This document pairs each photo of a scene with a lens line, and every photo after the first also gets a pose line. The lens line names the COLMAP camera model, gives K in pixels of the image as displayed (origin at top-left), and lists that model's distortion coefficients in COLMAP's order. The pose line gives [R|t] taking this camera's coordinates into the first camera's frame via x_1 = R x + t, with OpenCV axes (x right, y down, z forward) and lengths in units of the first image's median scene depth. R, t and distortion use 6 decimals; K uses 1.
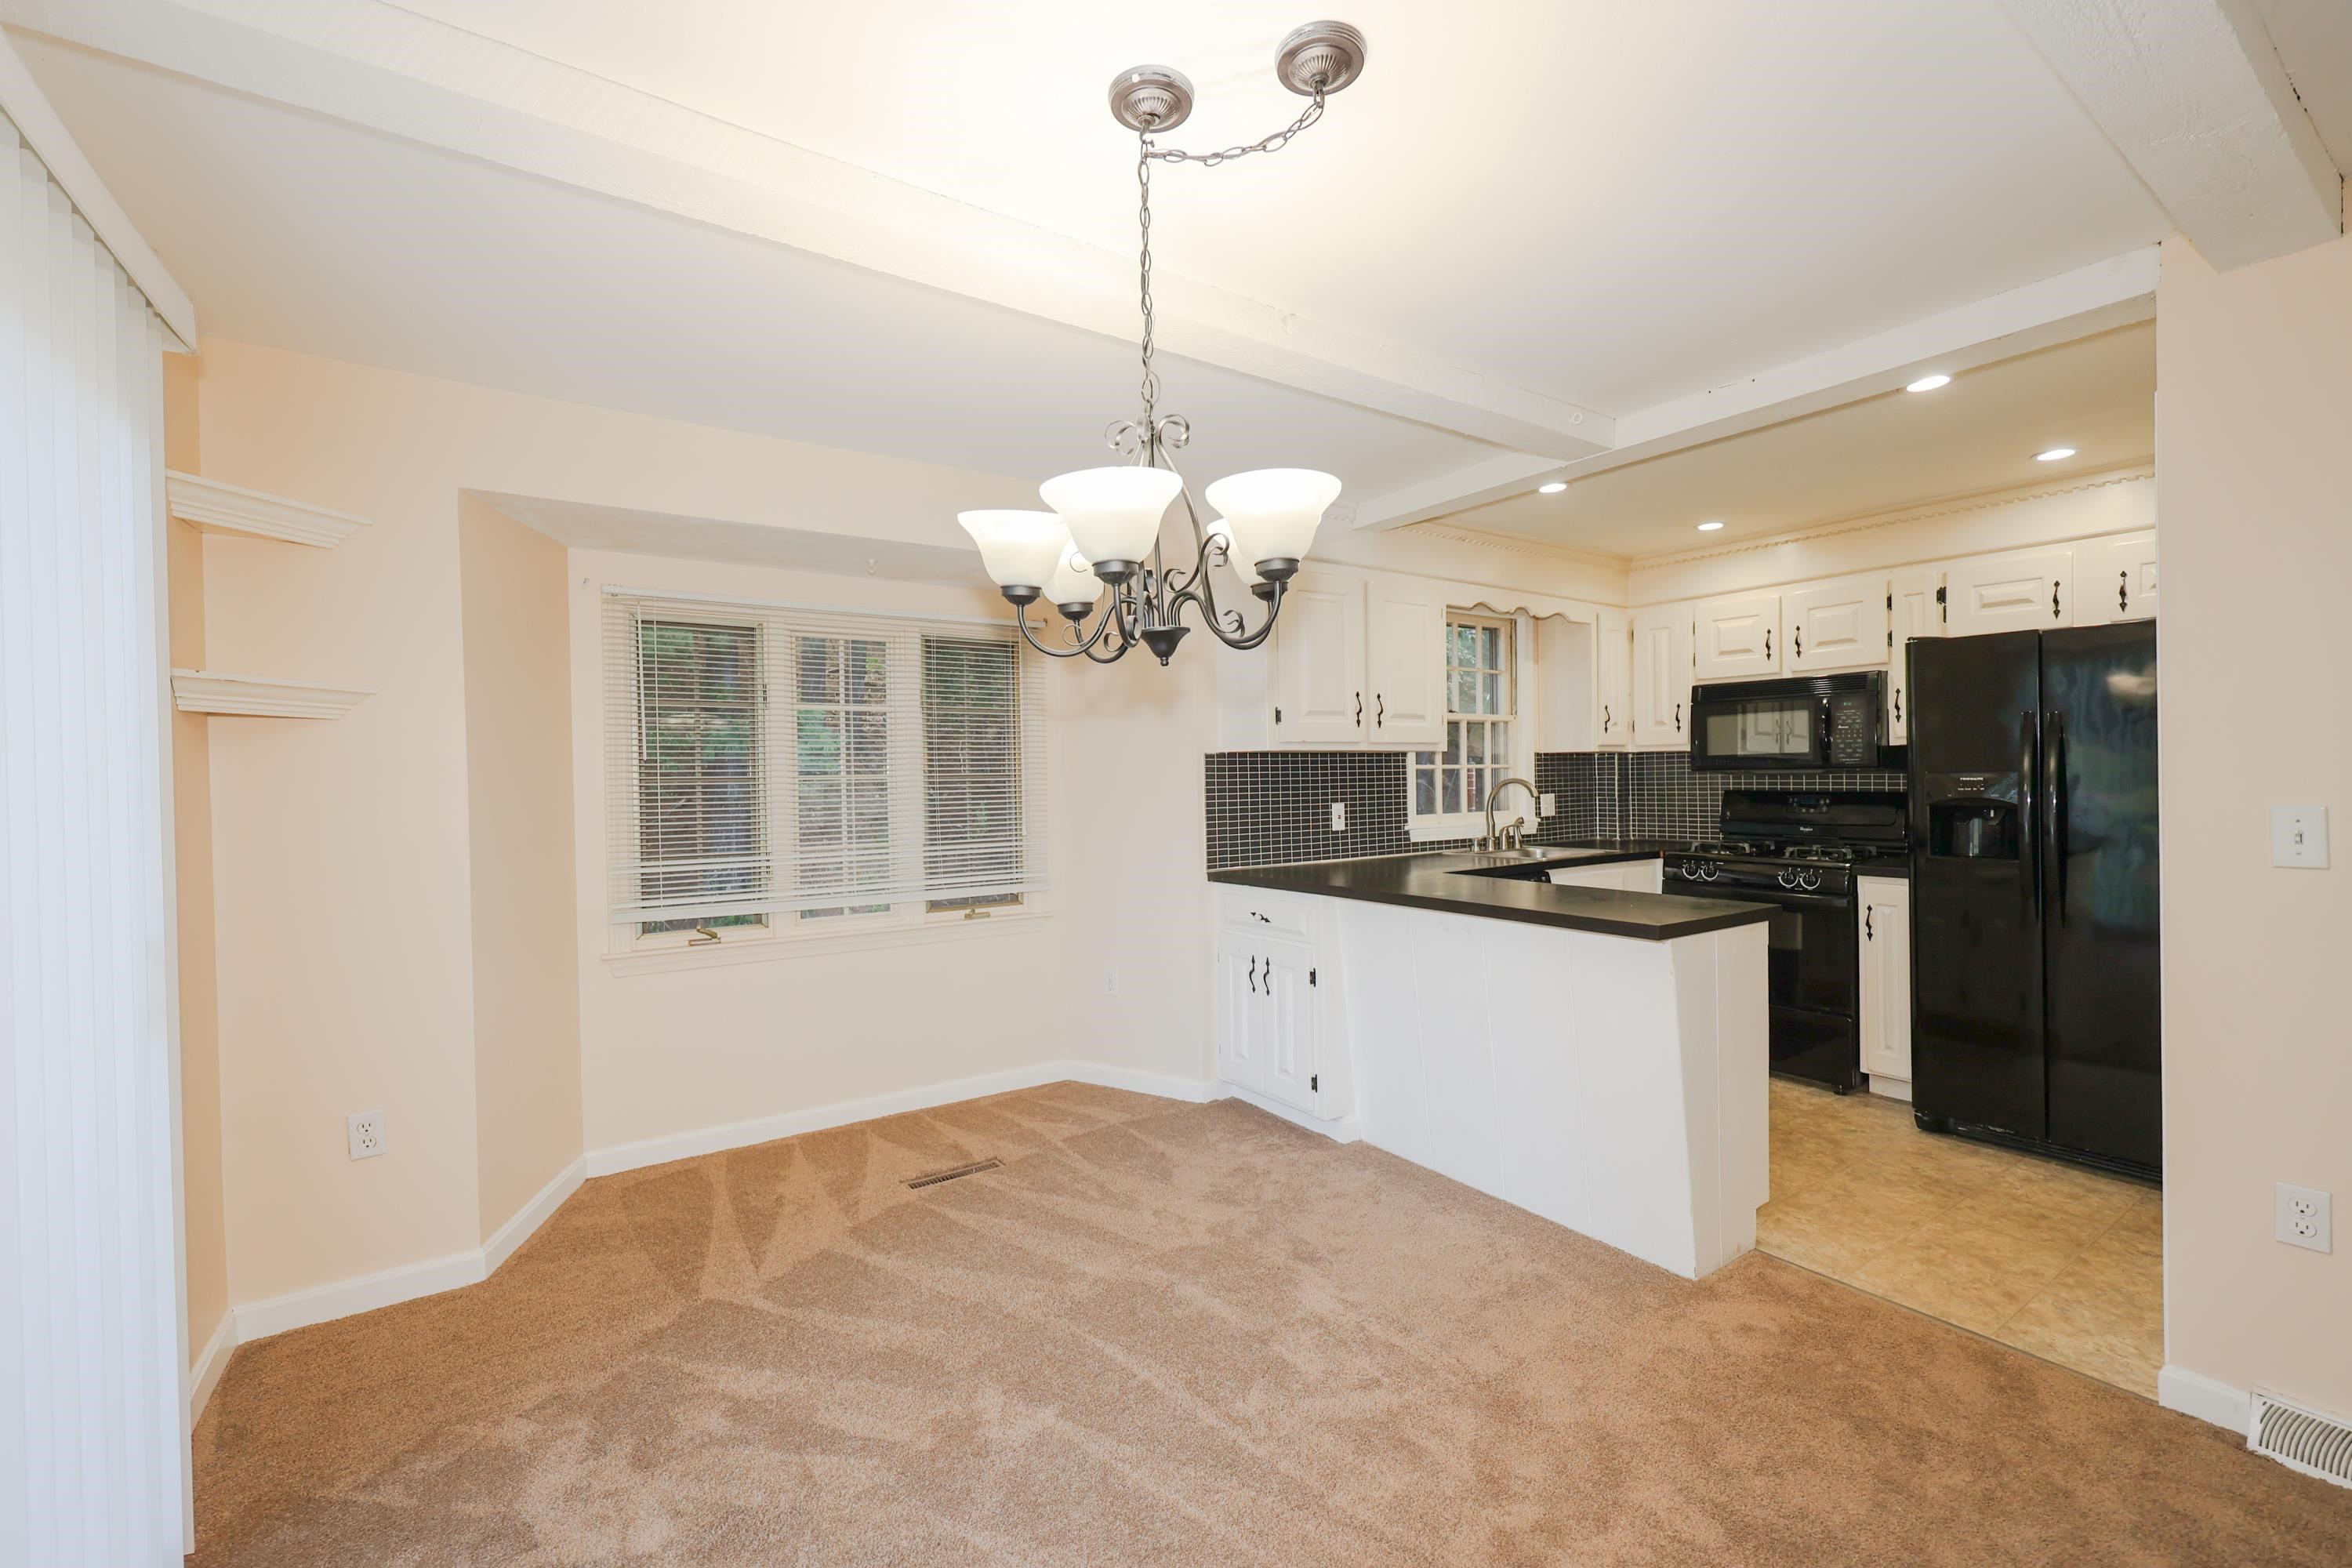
lens RADIAL K [[1102.6, 0, 1198.3], [0, 1102.6, 781.0], [0, 0, 1]] dist [0.004220, 0.000891]
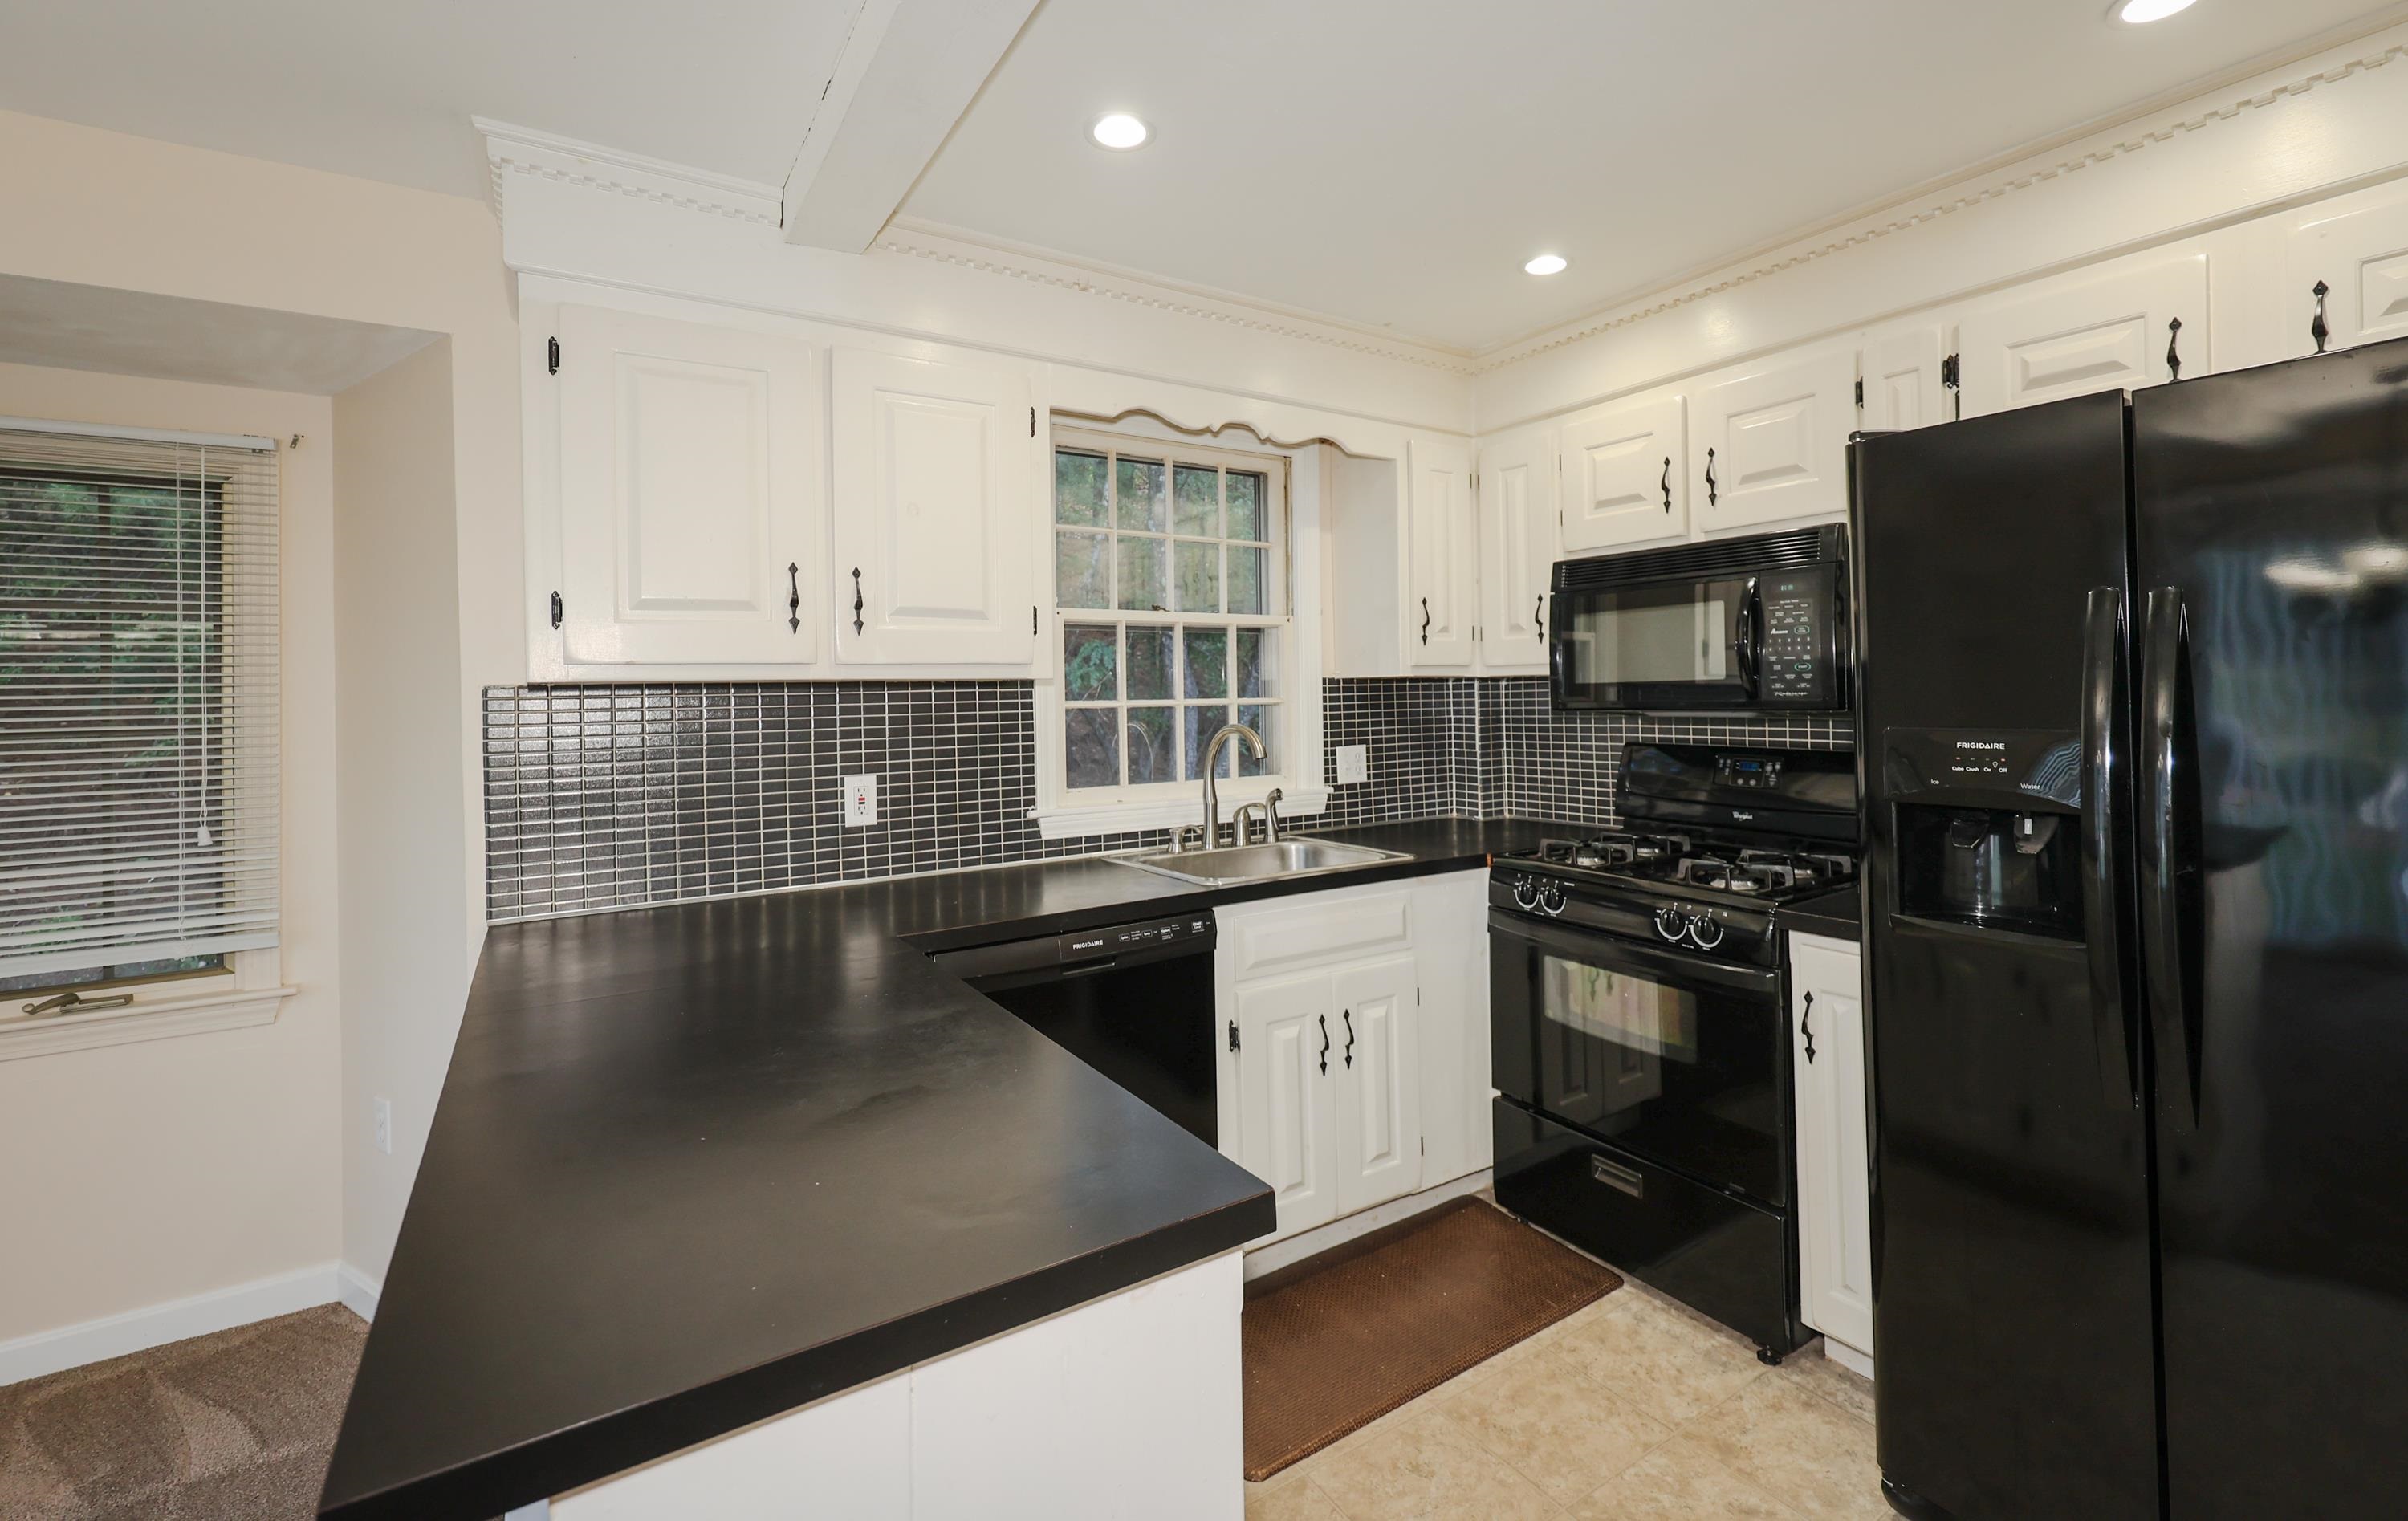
lens RADIAL K [[1074.9, 0, 1371.5], [0, 1074.9, 673.4], [0, 0, 1]] dist [0.007933, 0.000853]
pose [[0.999996, -0.002711, -0.000917, 0.378832], [0.002692, 0.999805, -0.019576, -0.018912], [0.000969, 0.019573, 0.999808, 0.472954]]
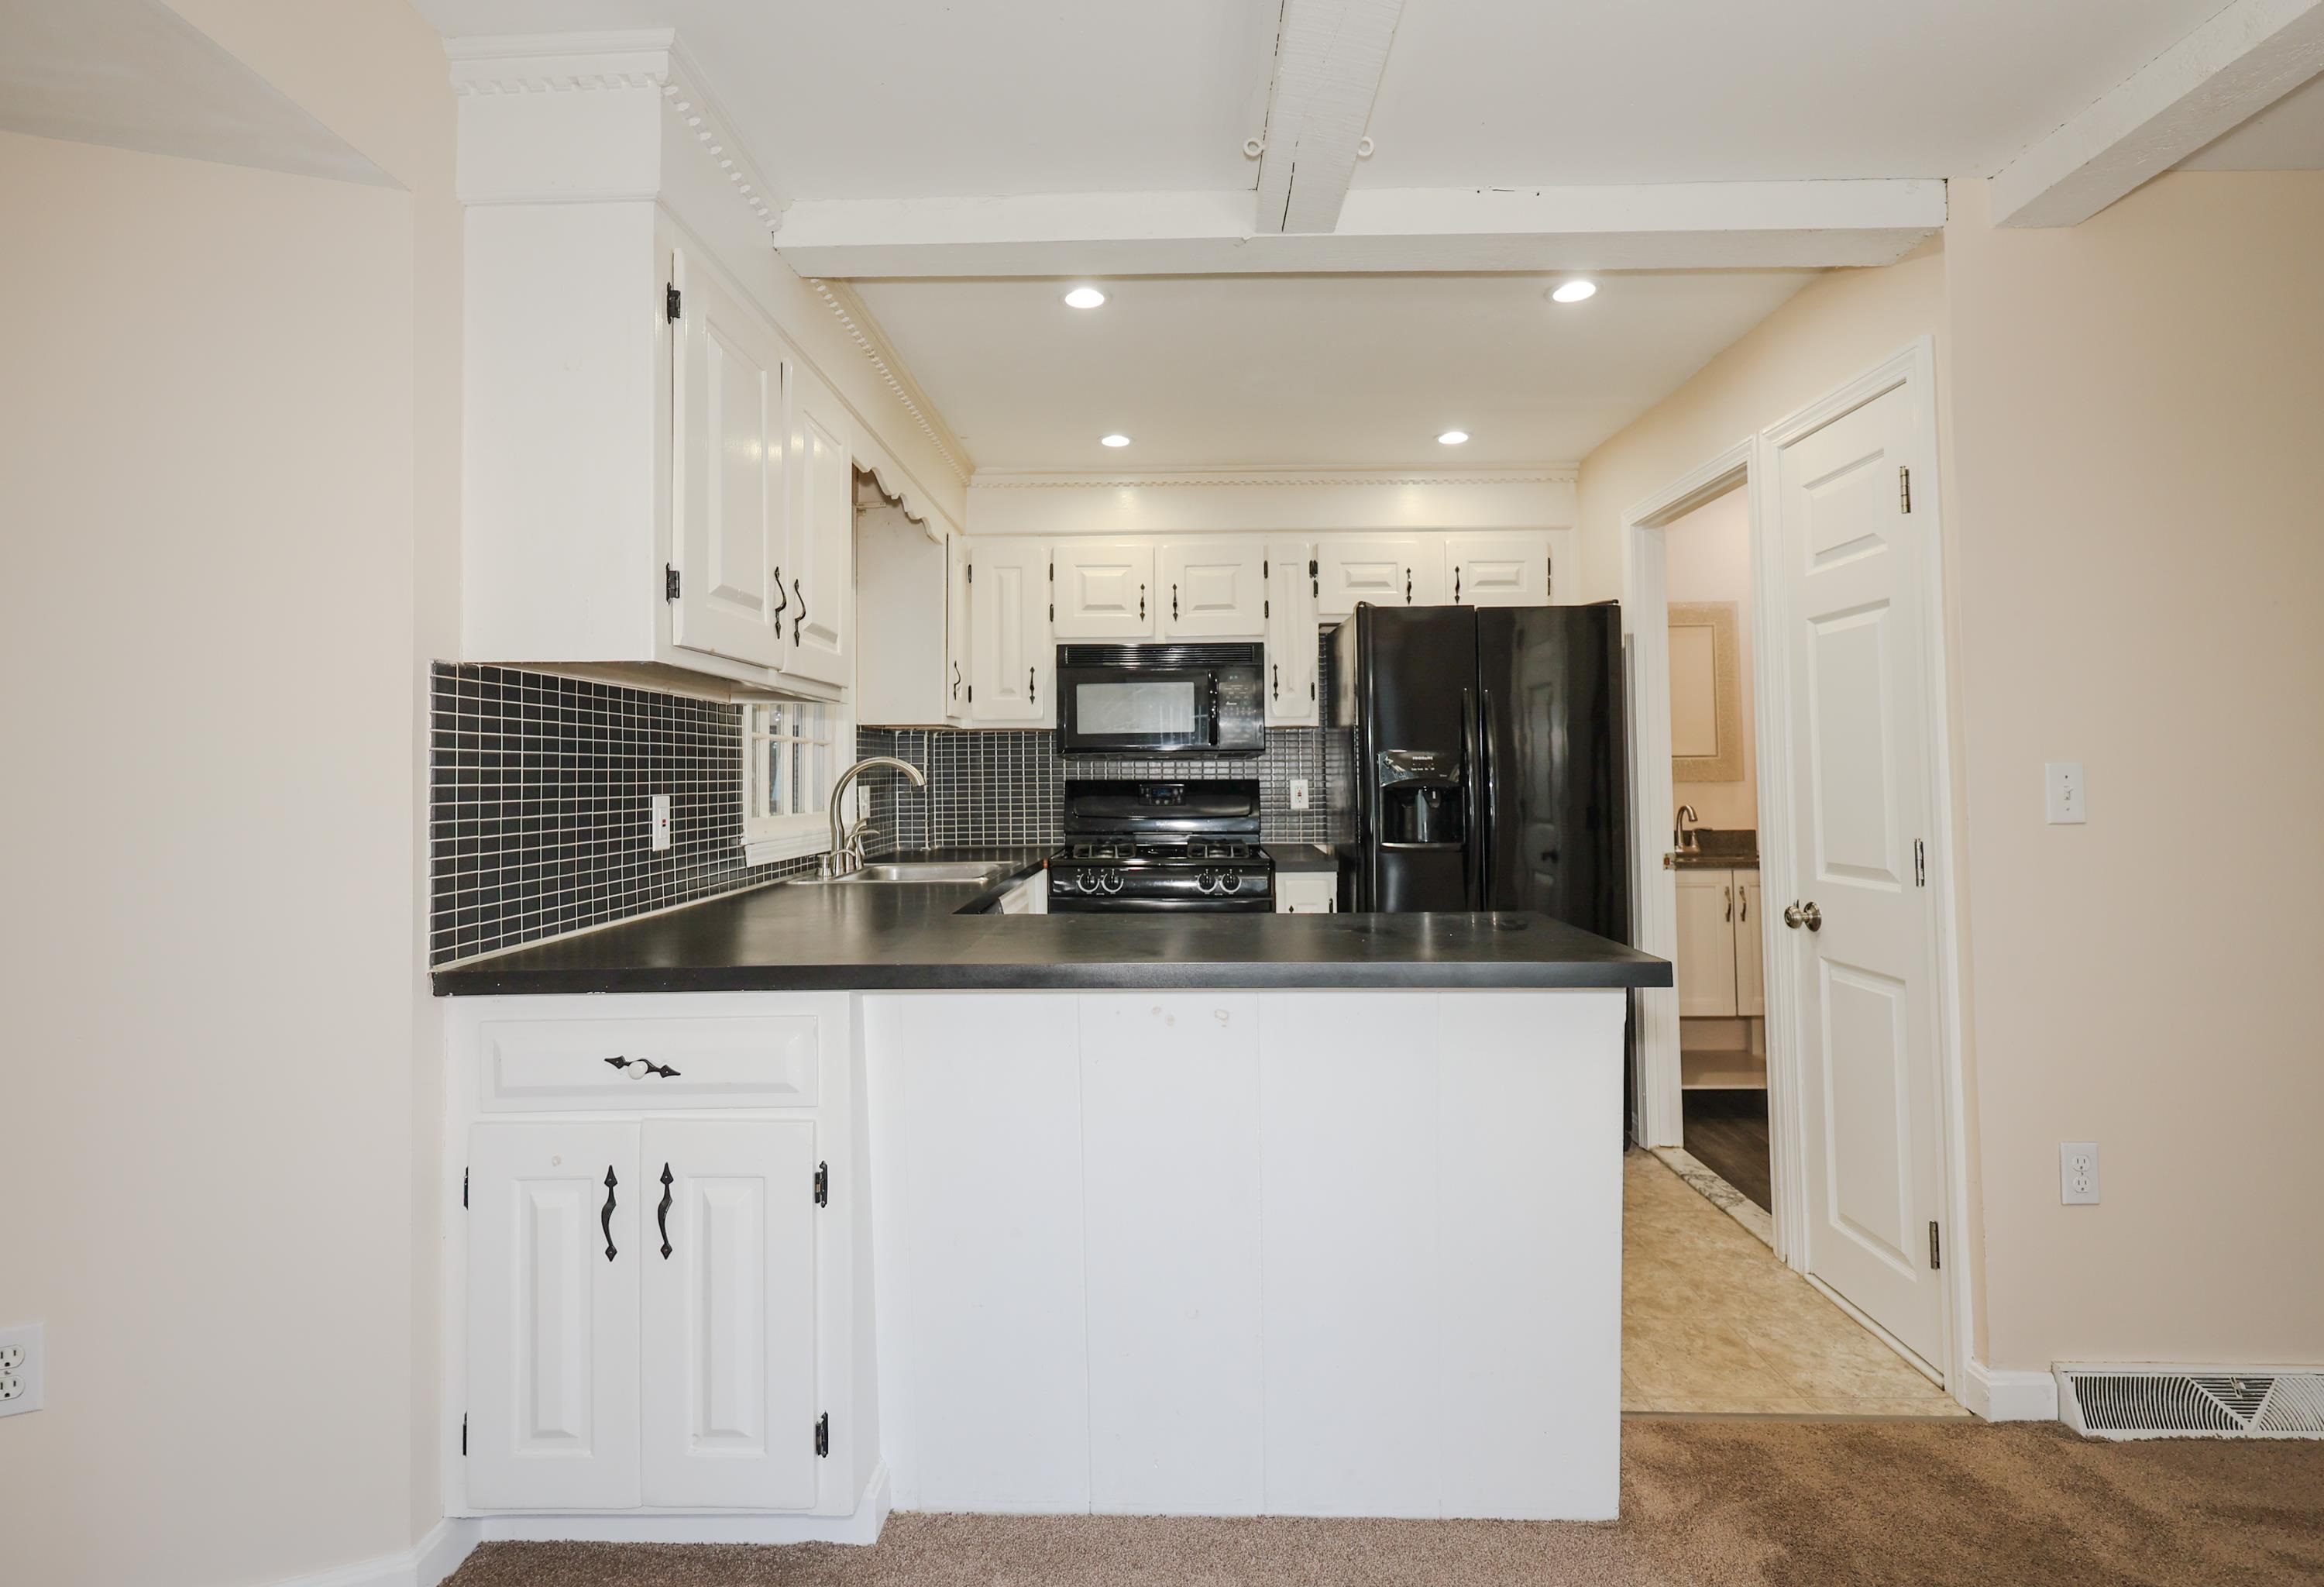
lens RADIAL K [[1092.8, 0, 1164.4], [0, 1092.8, 748.5], [0, 0, 1]] dist [0.000535, -0.000183]
pose [[0.576929, 0.030271, 0.816233, -0.144386], [0.008704, 0.999028, -0.043202, 0.022359], [-0.816748, 0.032029, 0.576105, 0.533112]]
